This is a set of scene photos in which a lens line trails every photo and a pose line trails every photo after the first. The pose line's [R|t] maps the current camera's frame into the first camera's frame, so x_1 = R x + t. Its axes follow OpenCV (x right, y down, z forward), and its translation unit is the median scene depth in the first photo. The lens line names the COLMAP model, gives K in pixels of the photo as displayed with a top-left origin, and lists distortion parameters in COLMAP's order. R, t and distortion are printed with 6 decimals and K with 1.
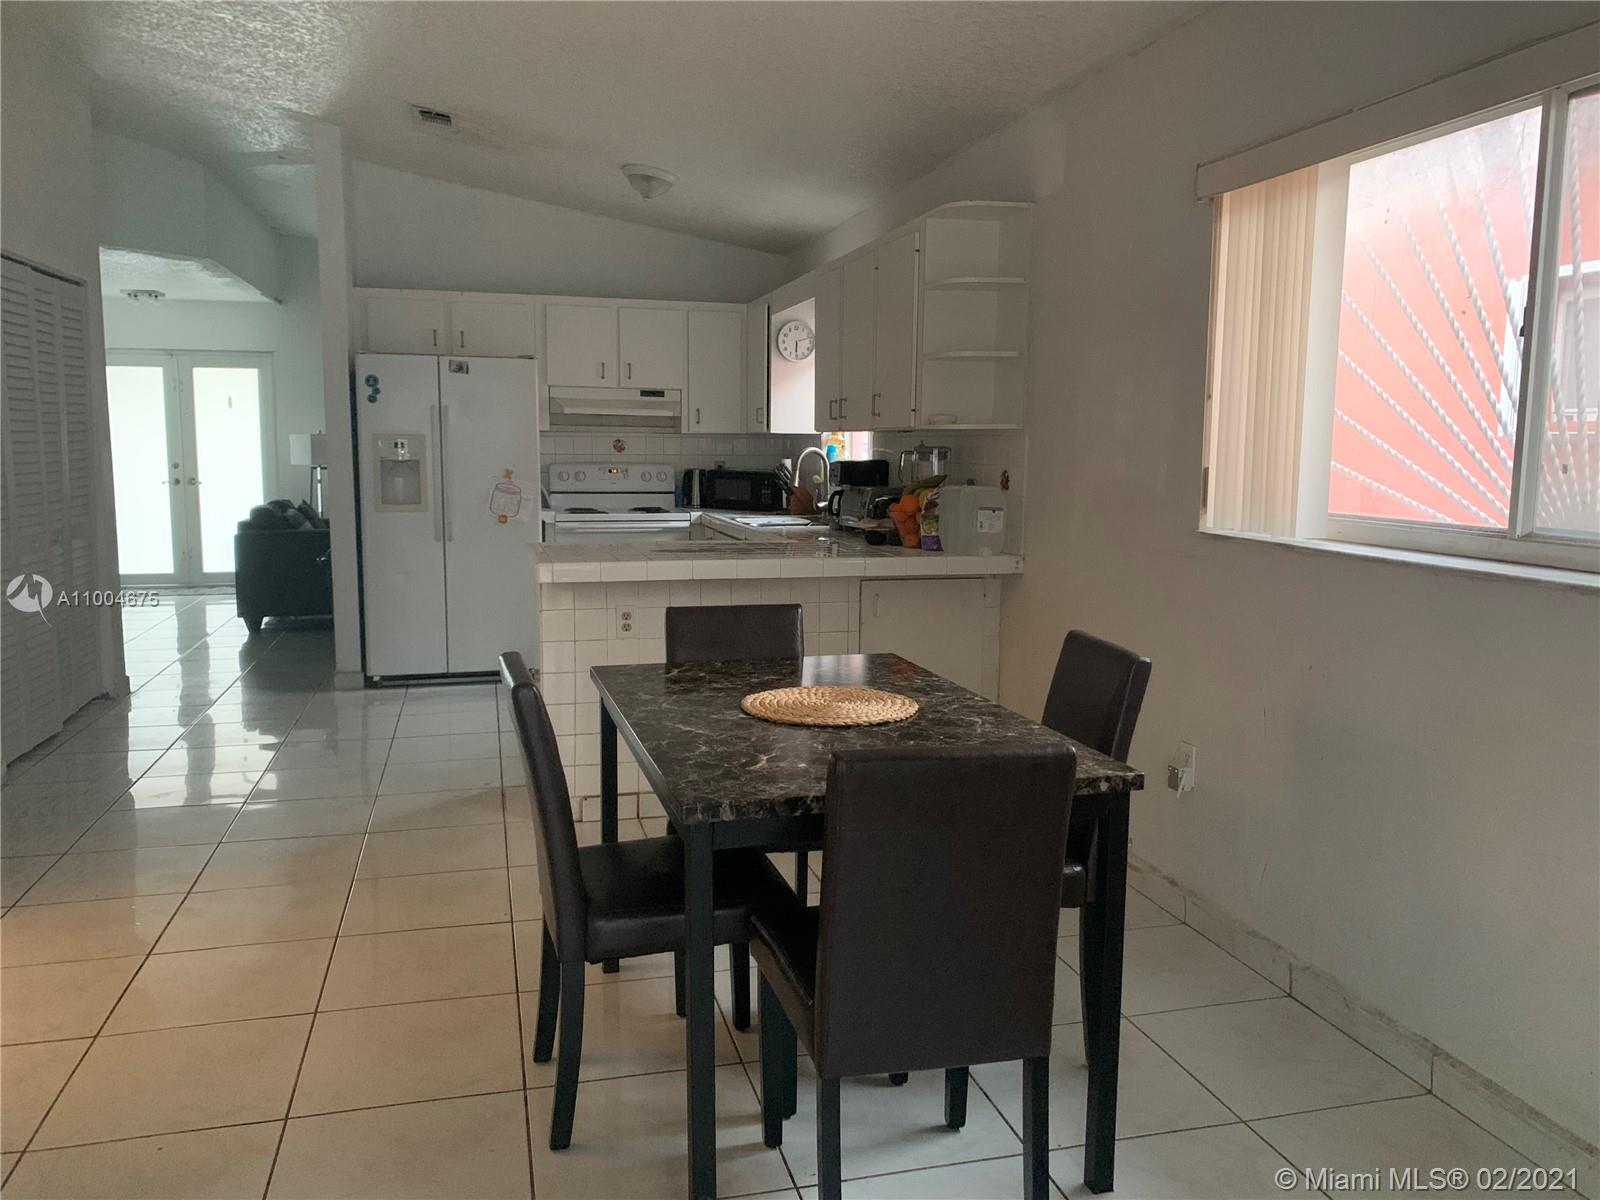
lens RADIAL K [[1216.9, 0, 799.1], [0, 1216.9, 597.1], [0, 0, 1]] dist [0.007427, -0.003888]
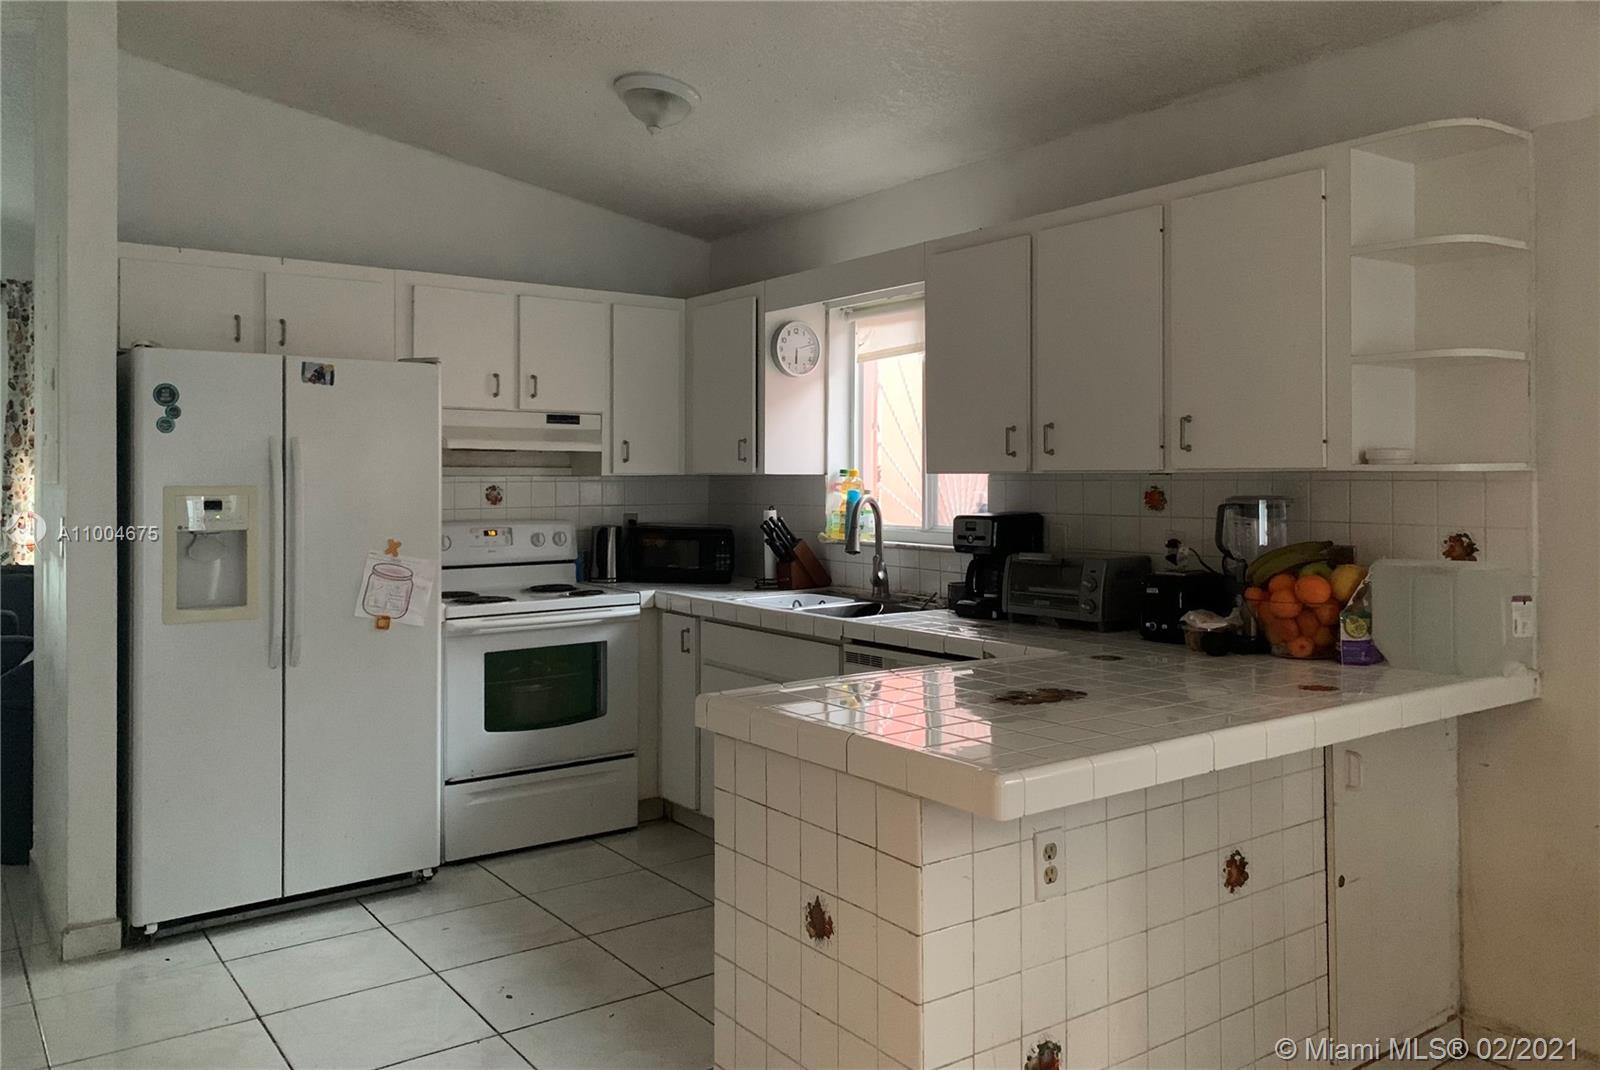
lens RADIAL K [[1206.5, 0, 809.1], [0, 1206.5, 476.3], [0, 0, 1]] dist [0.012070, -0.004651]
pose [[0.929939, -0.012520, 0.367502, -0.259720], [0.057788, 0.991977, -0.112434, -0.054794], [-0.363146, 0.125794, 0.923201, 0.349960]]
